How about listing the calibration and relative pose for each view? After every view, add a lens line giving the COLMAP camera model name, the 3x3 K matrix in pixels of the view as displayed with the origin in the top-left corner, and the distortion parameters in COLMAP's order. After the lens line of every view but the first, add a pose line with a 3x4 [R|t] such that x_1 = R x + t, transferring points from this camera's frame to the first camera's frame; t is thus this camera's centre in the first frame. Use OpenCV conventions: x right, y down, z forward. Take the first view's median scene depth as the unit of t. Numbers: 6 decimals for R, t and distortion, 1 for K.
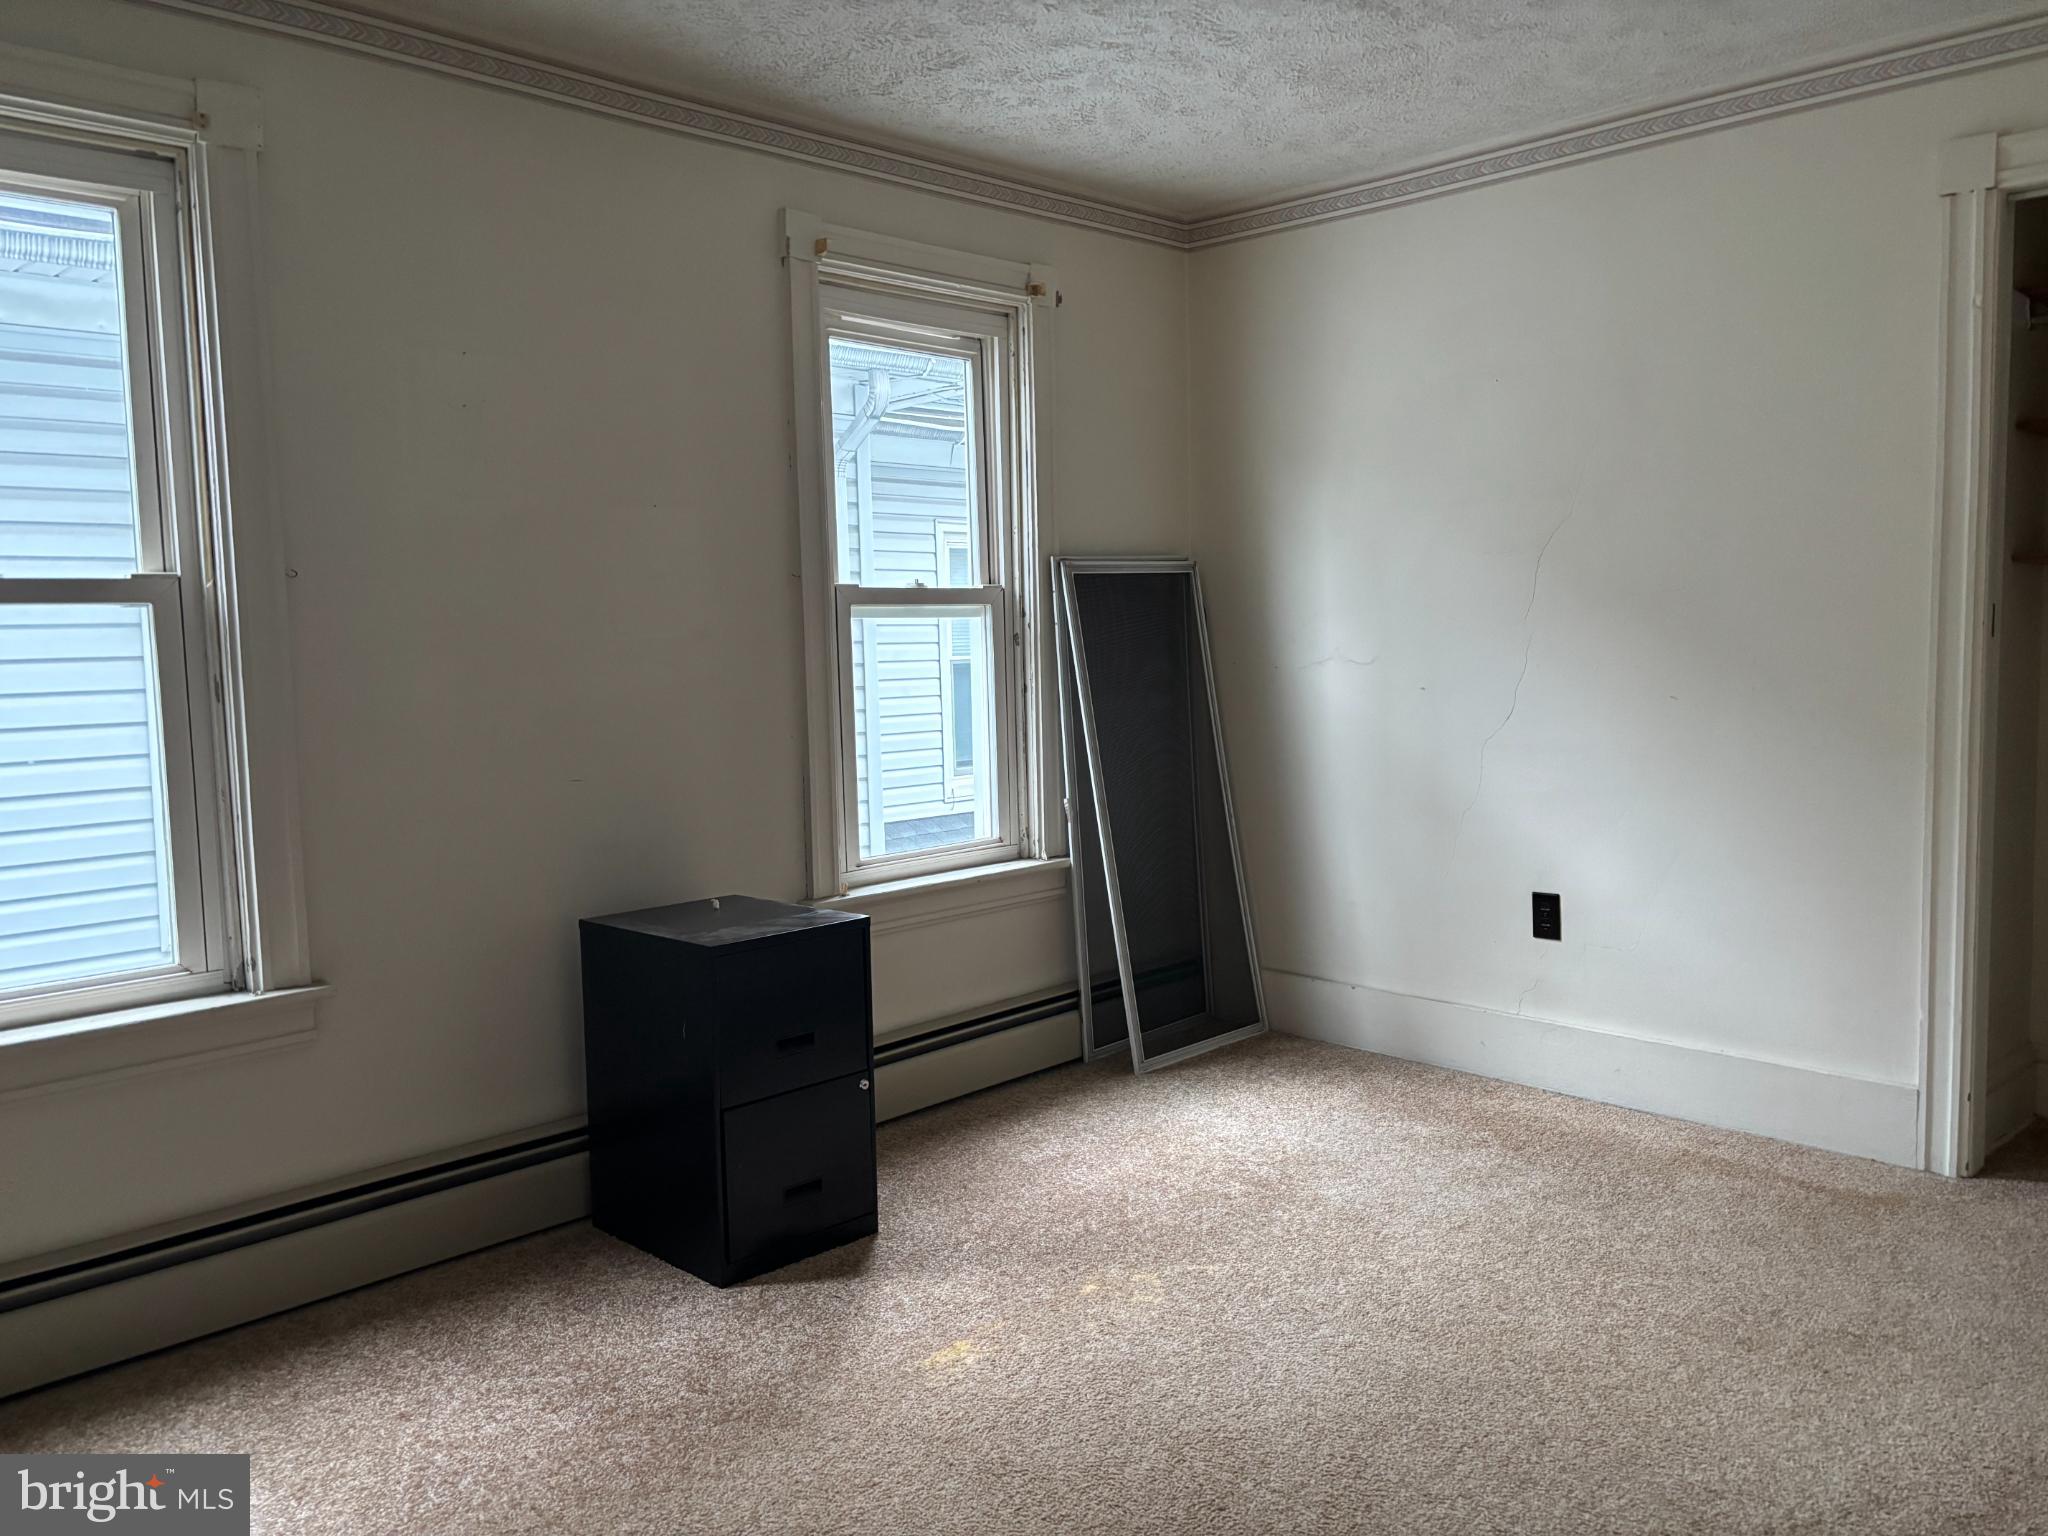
lens RADIAL K [[1426.6, 0, 1024.0], [0, 1426.6, 768.0], [0, 0, 1]] dist [0.000427, -0.000298]
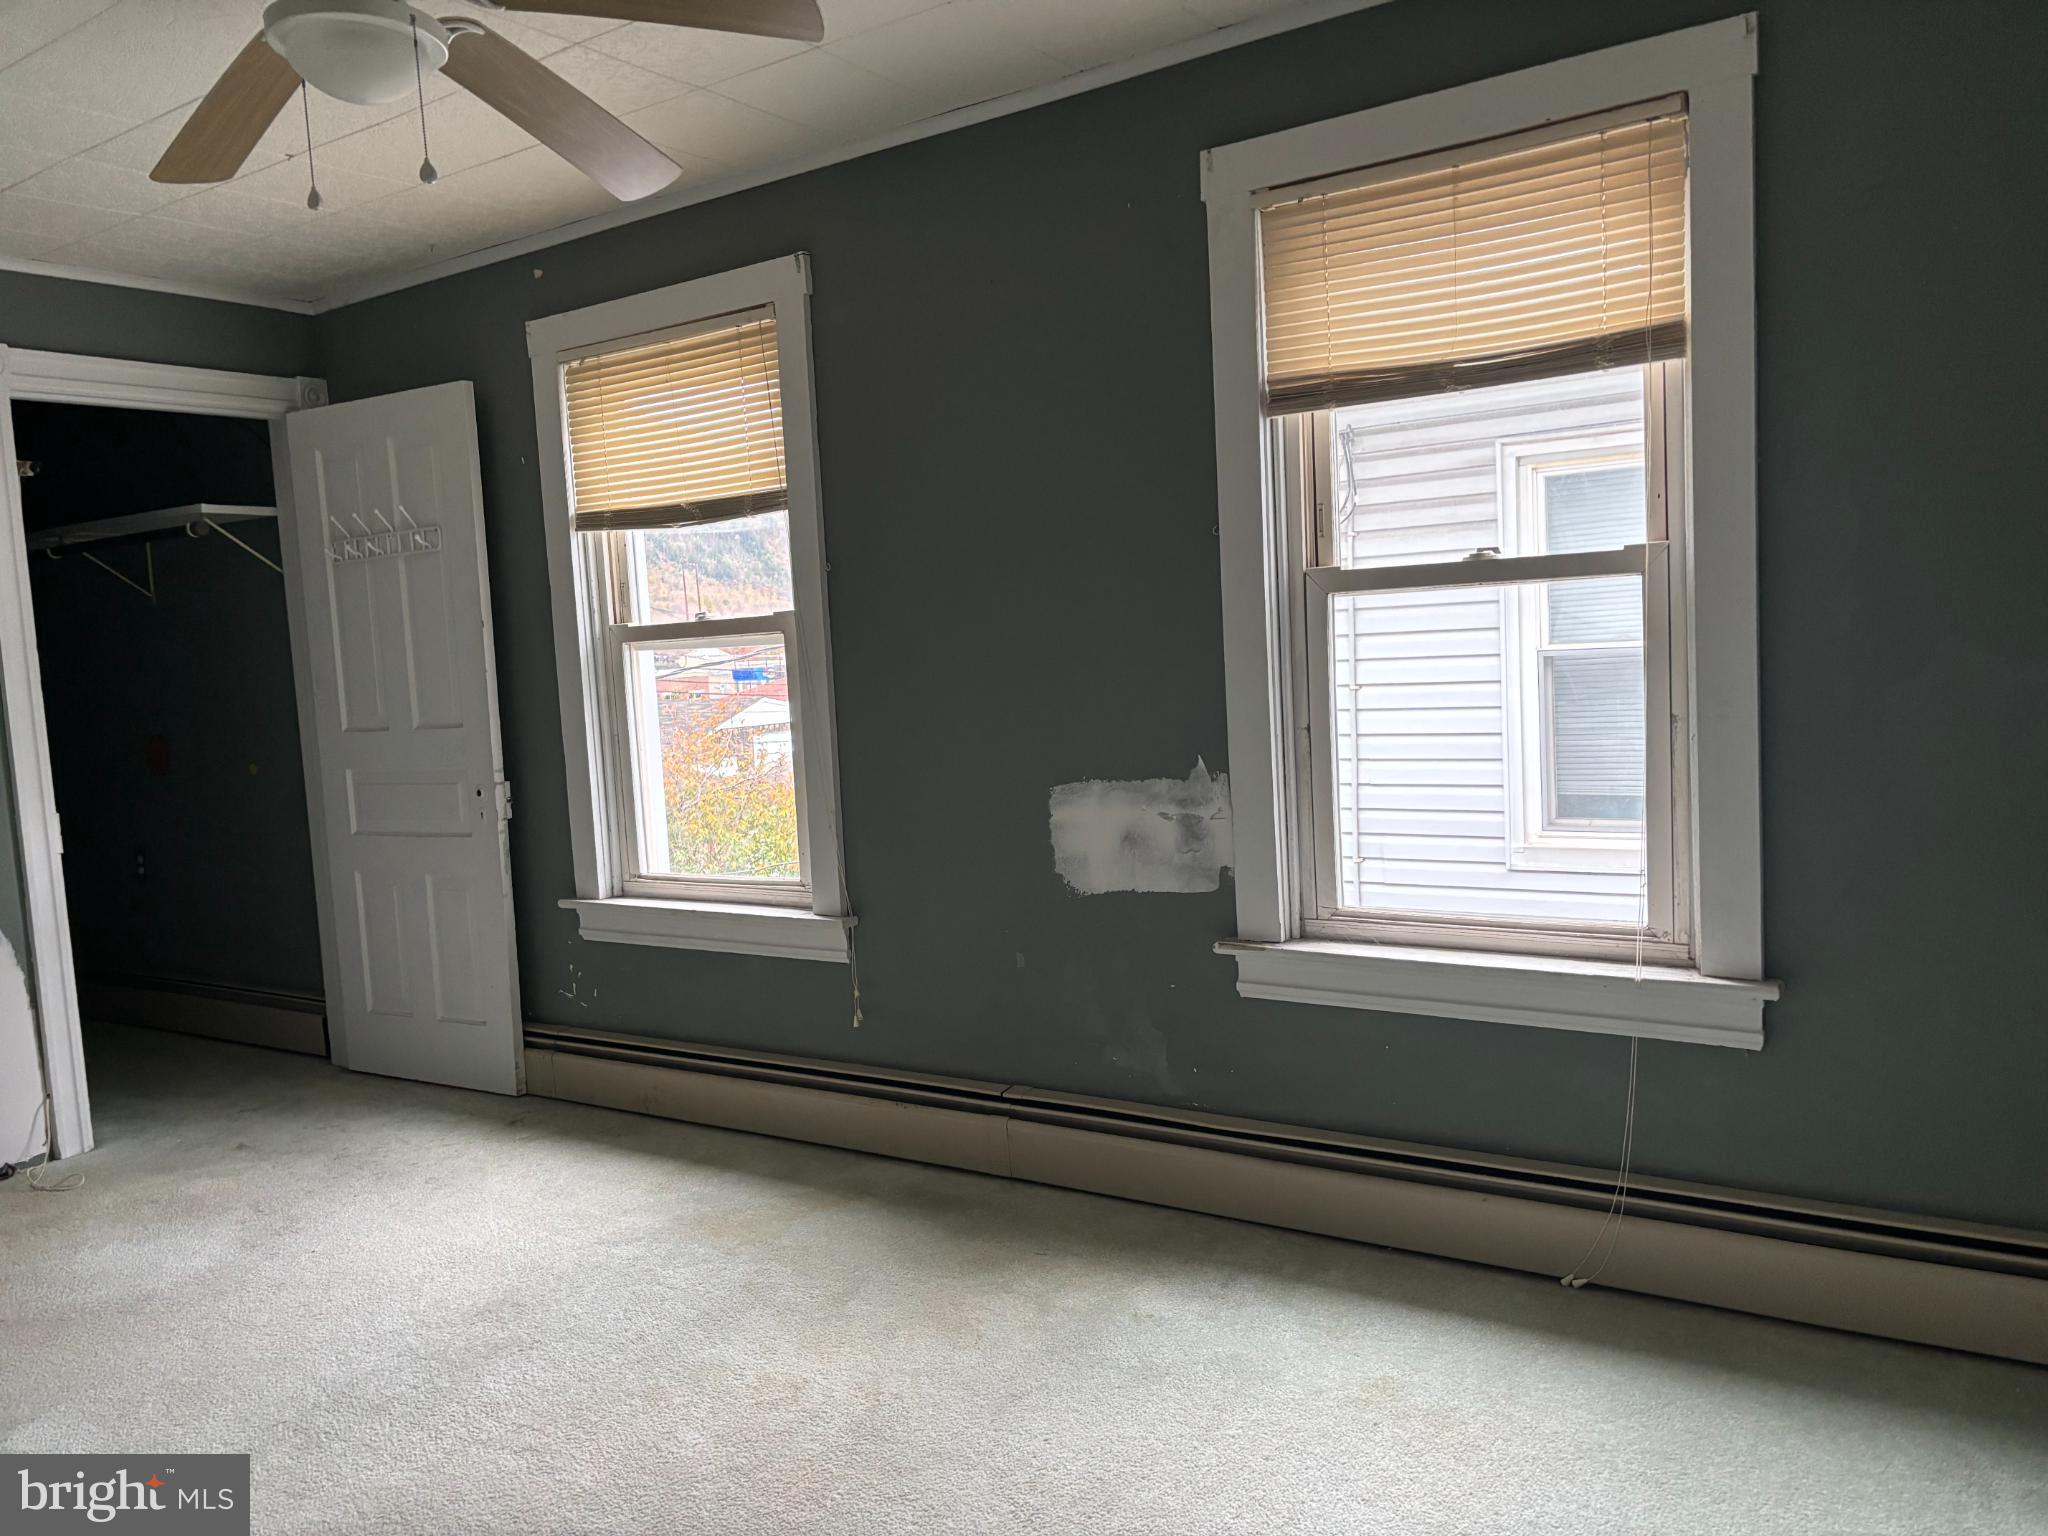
lens RADIAL K [[1532.4, 0, 1056.1], [0, 1532.4, 771.7], [0, 0, 1]] dist [0.000036, -0.039881]
pose [[0.156446, 0.074858, -0.984846, 1.044633], [-0.027123, 0.997073, 0.071479, -0.102464], [0.987314, 0.015529, 0.158019, 1.065367]]
